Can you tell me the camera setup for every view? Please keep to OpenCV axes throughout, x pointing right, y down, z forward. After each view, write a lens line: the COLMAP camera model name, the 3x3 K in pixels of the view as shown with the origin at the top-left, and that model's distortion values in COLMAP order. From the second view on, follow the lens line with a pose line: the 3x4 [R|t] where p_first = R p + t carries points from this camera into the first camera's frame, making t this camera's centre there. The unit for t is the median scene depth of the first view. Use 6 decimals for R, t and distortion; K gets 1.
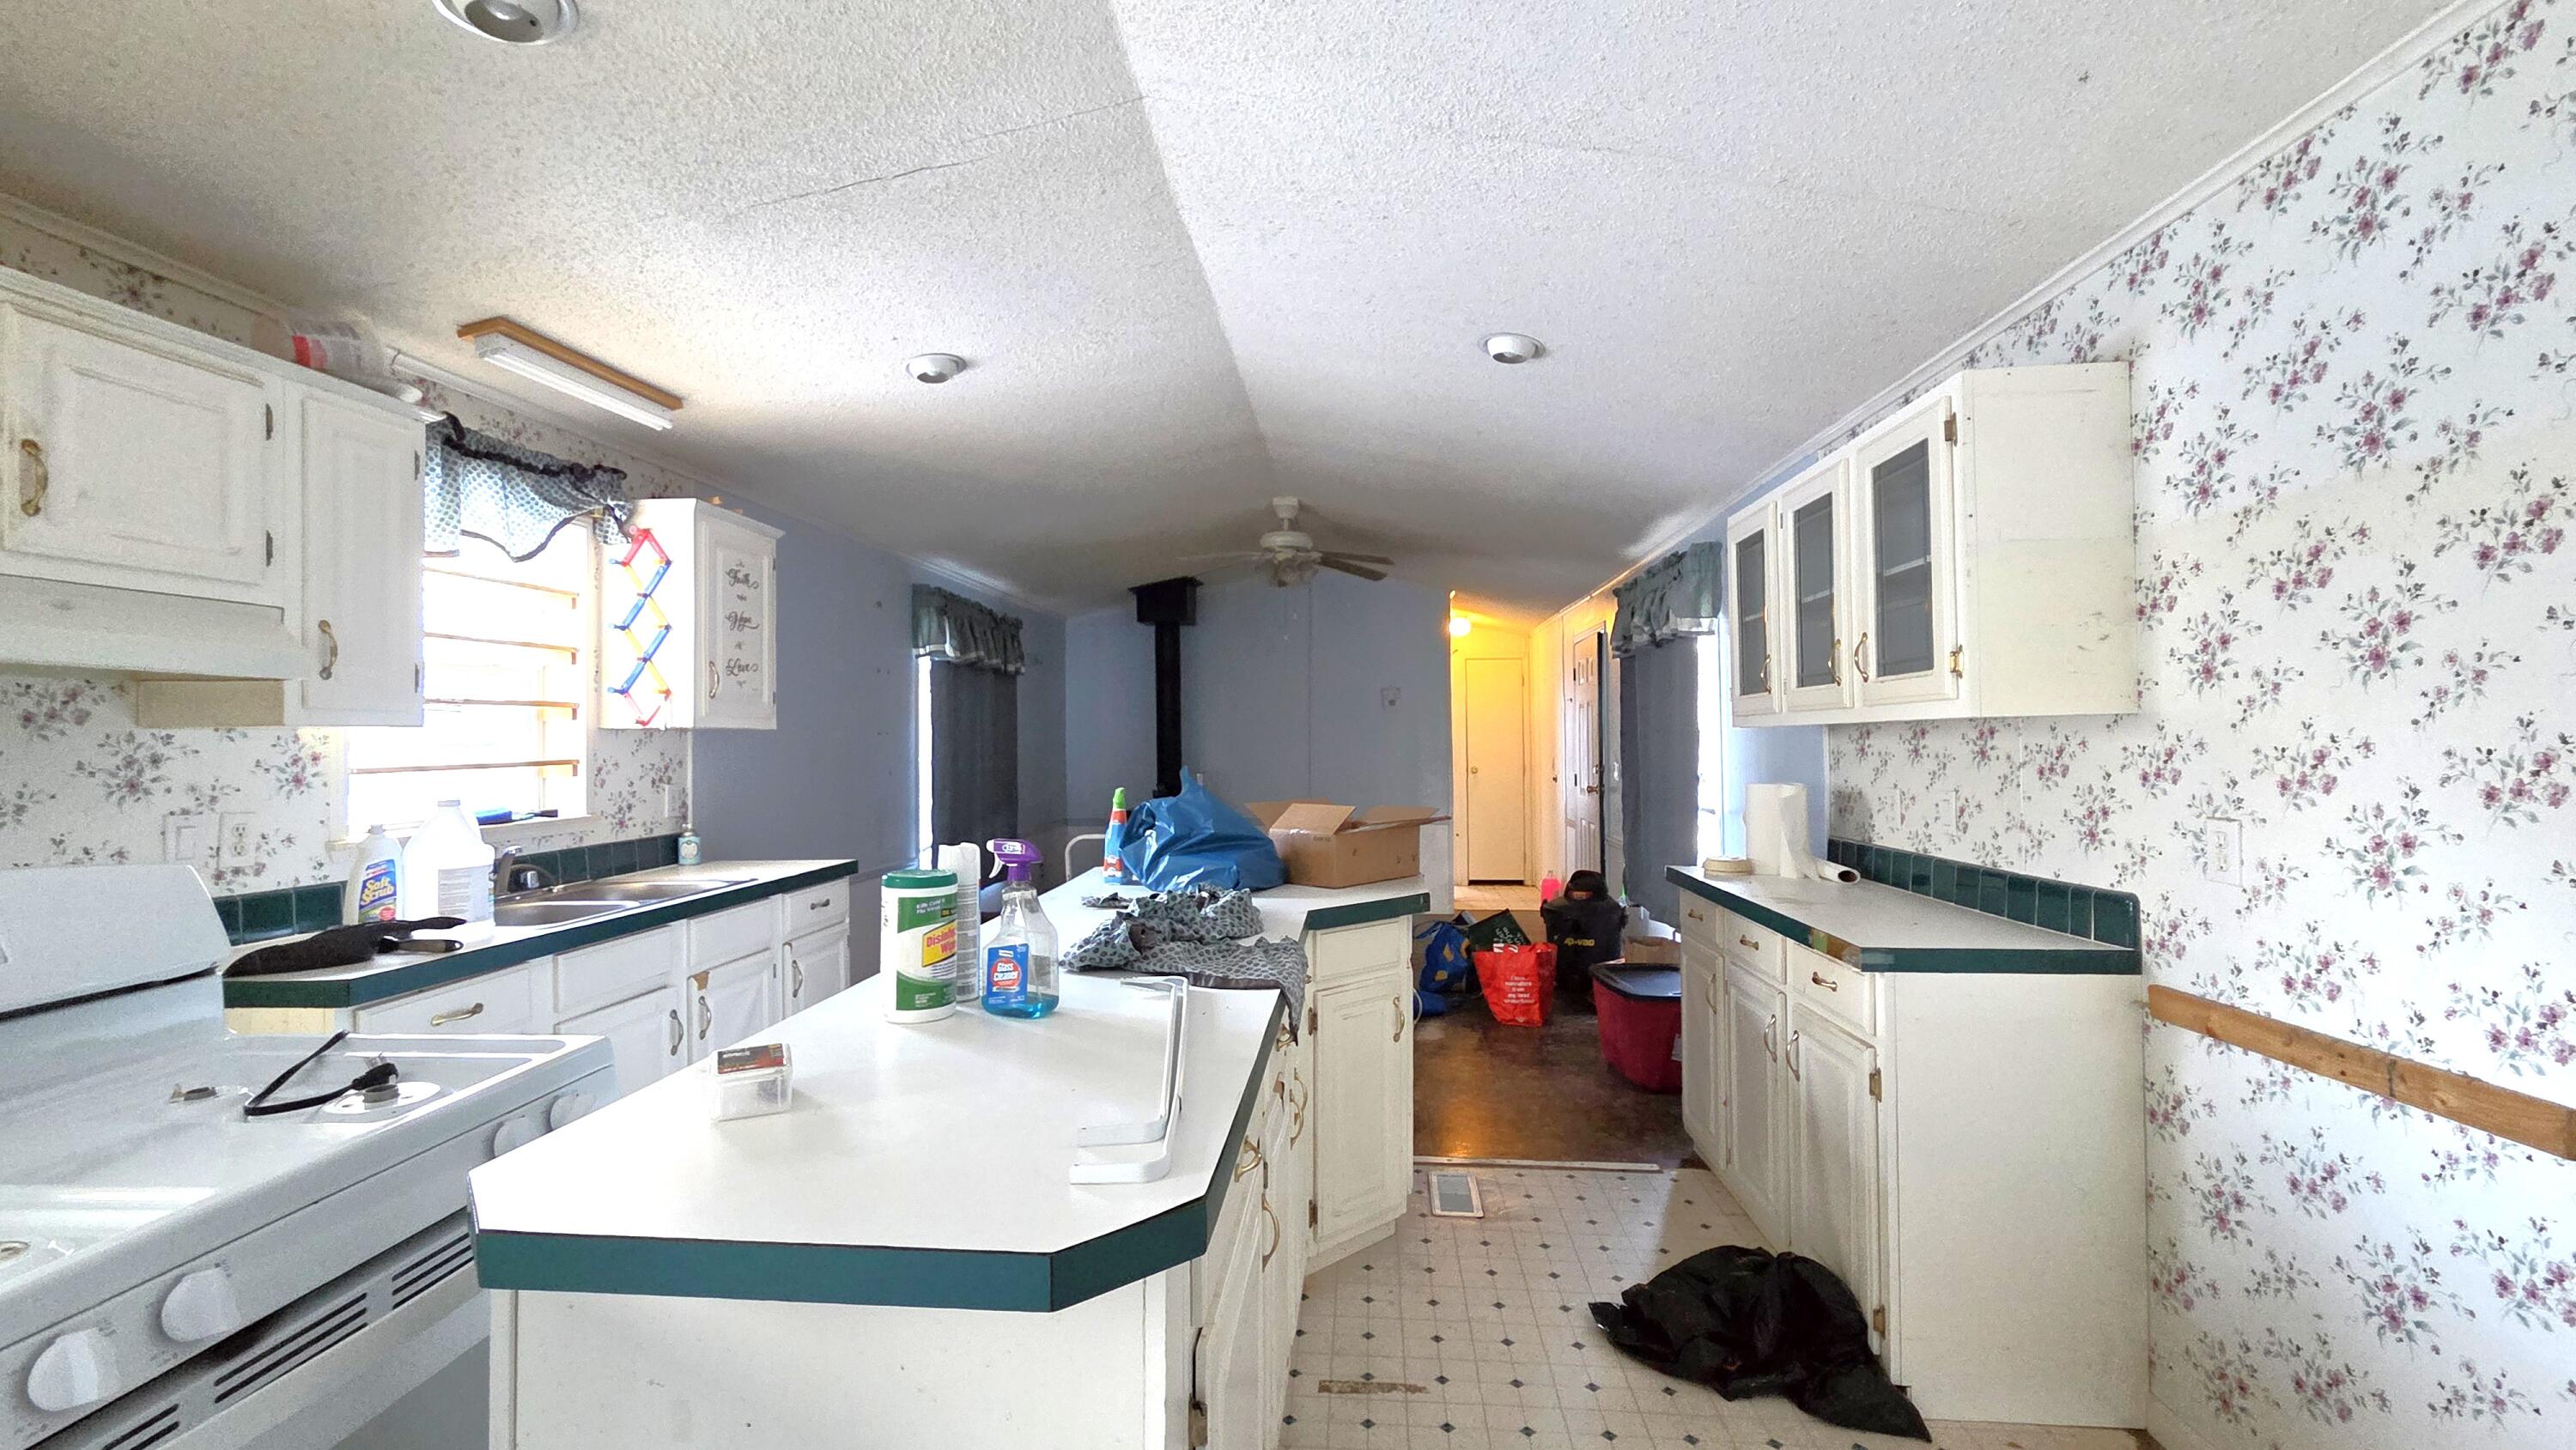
lens RADIAL K [[1049.3, 0, 1287.5], [0, 1049.3, 718.5], [0, 0, 1]] dist [0.000182, 0.000006]
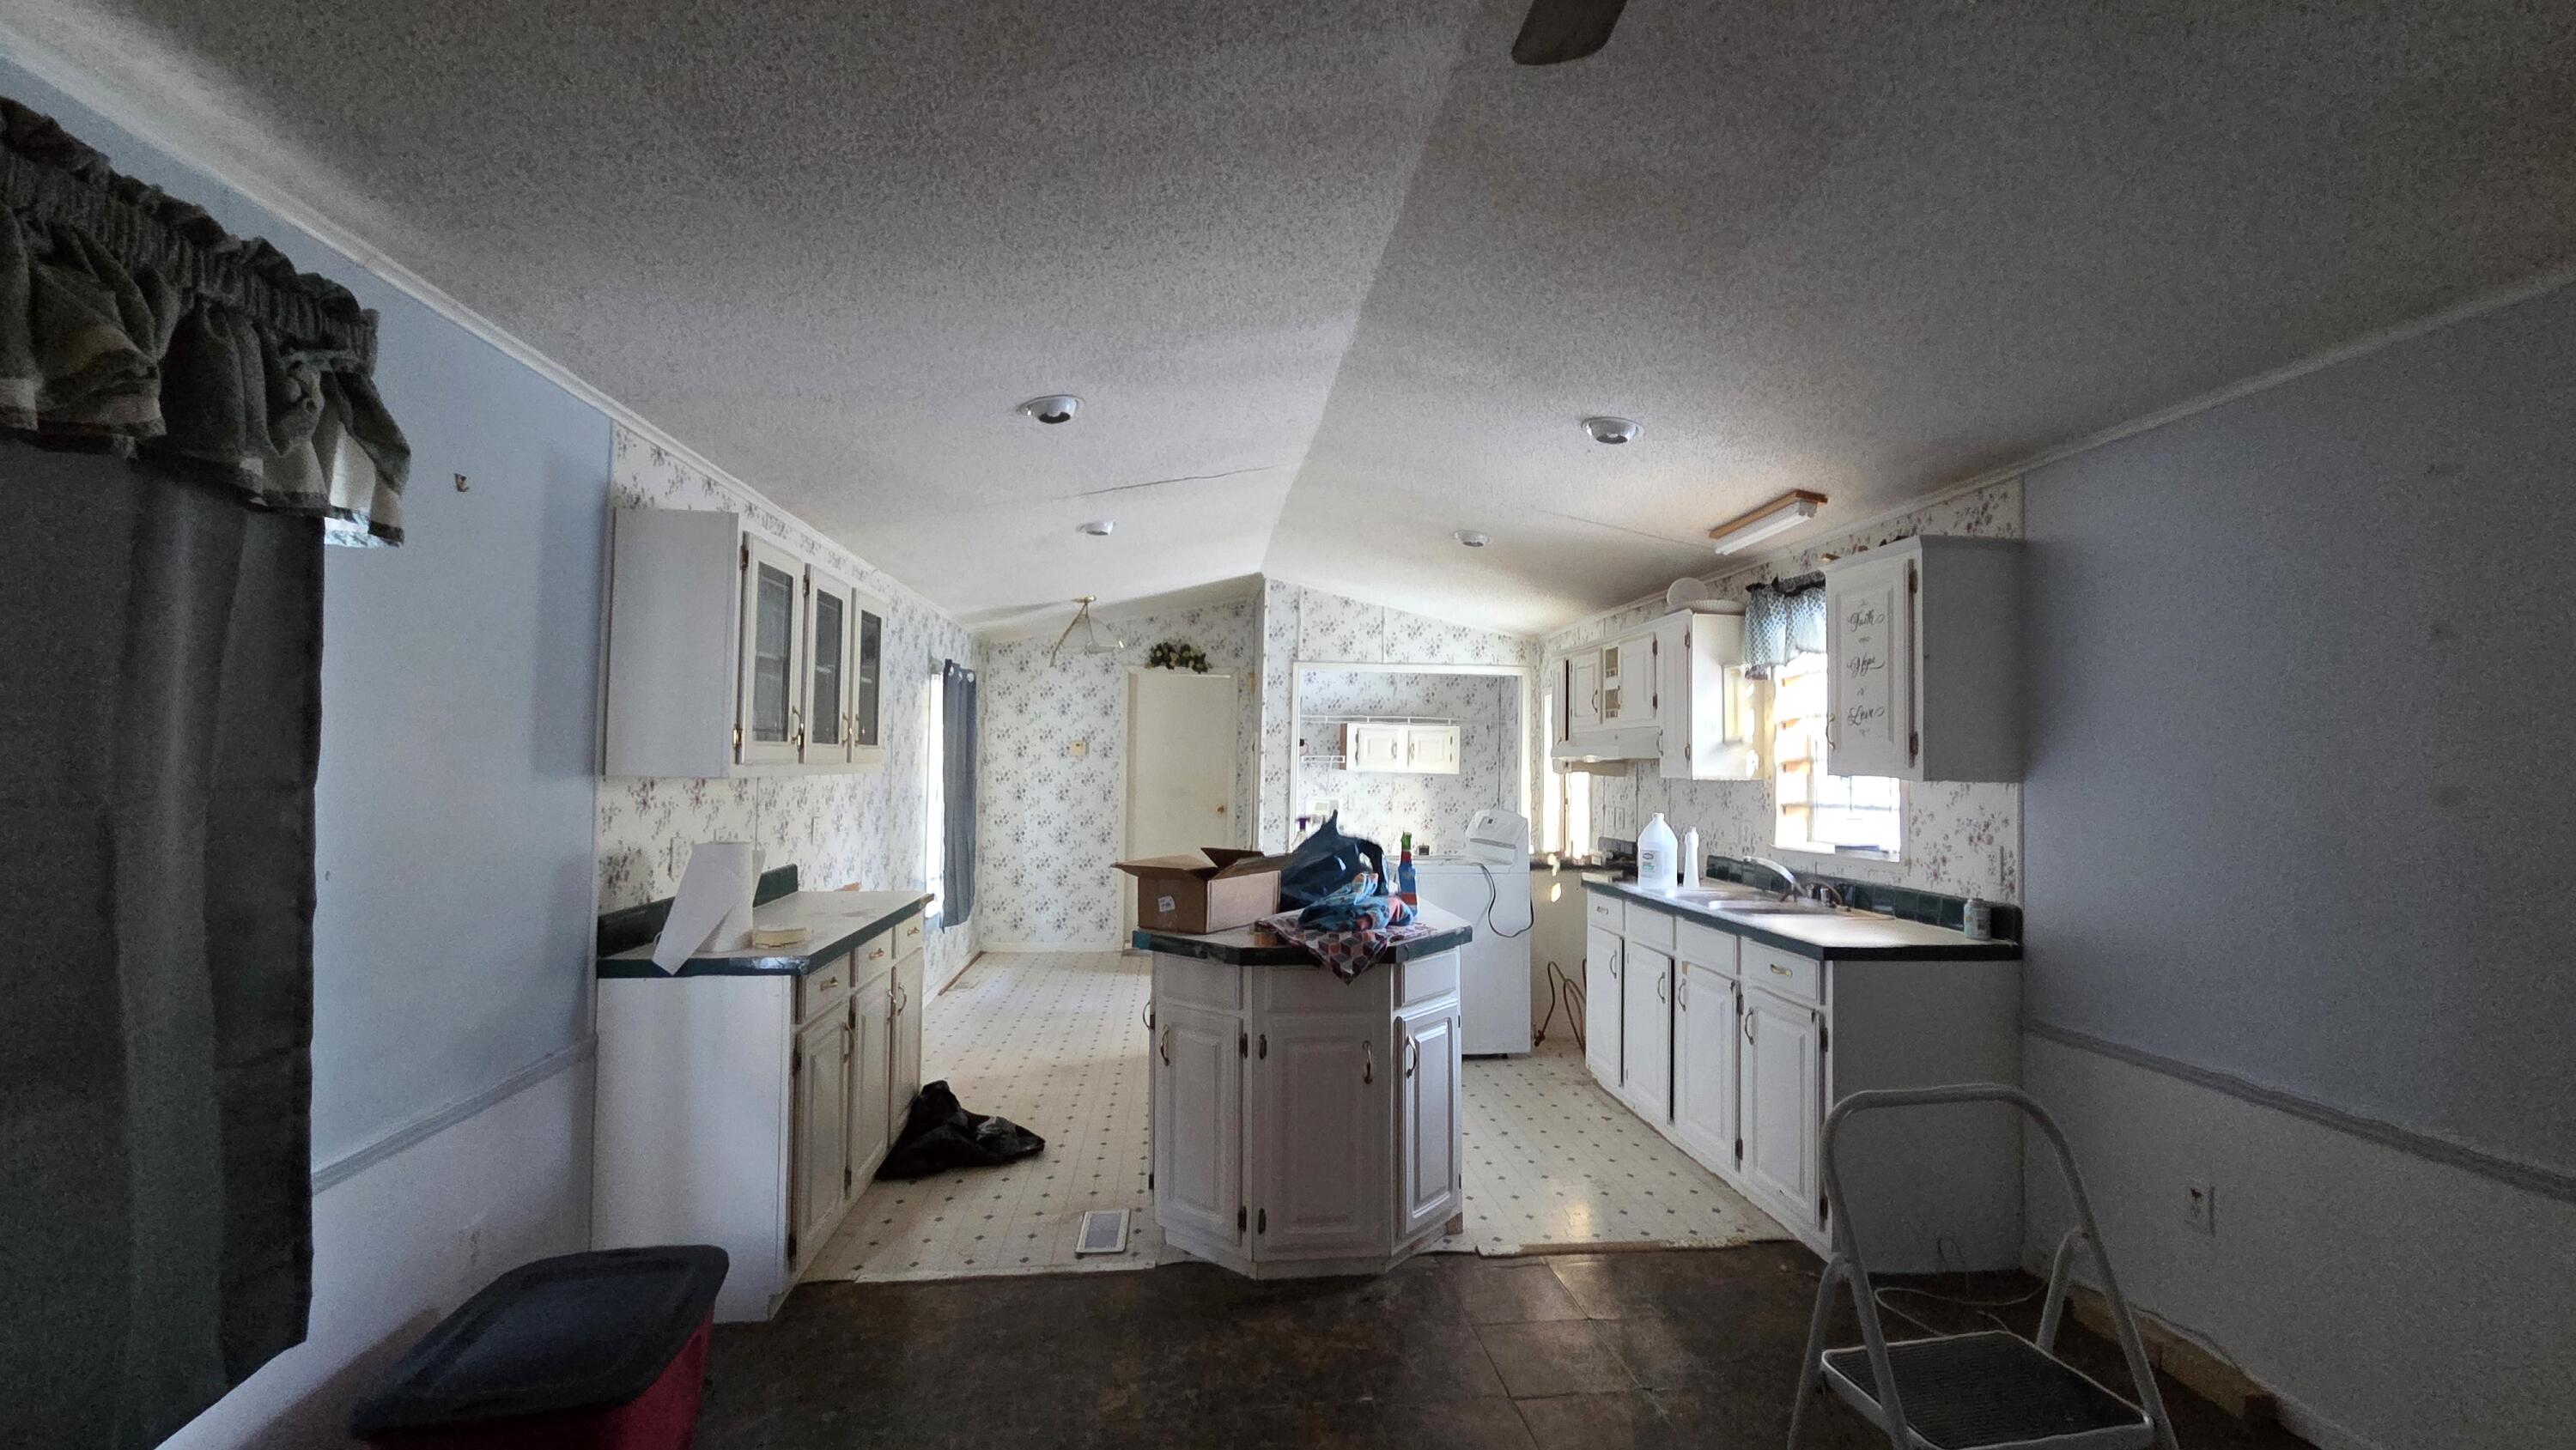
lens RADIAL K [[1049.3, 0, 1289.0], [0, 1049.3, 727.4], [0, 0, 1]] dist [0.000182, 0.000006]
pose [[-0.982474, -0.008028, -0.186228, 0.154979], [0.001860, 0.998600, -0.052860, 0.011014], [0.186391, -0.052279, -0.981084, 1.828749]]
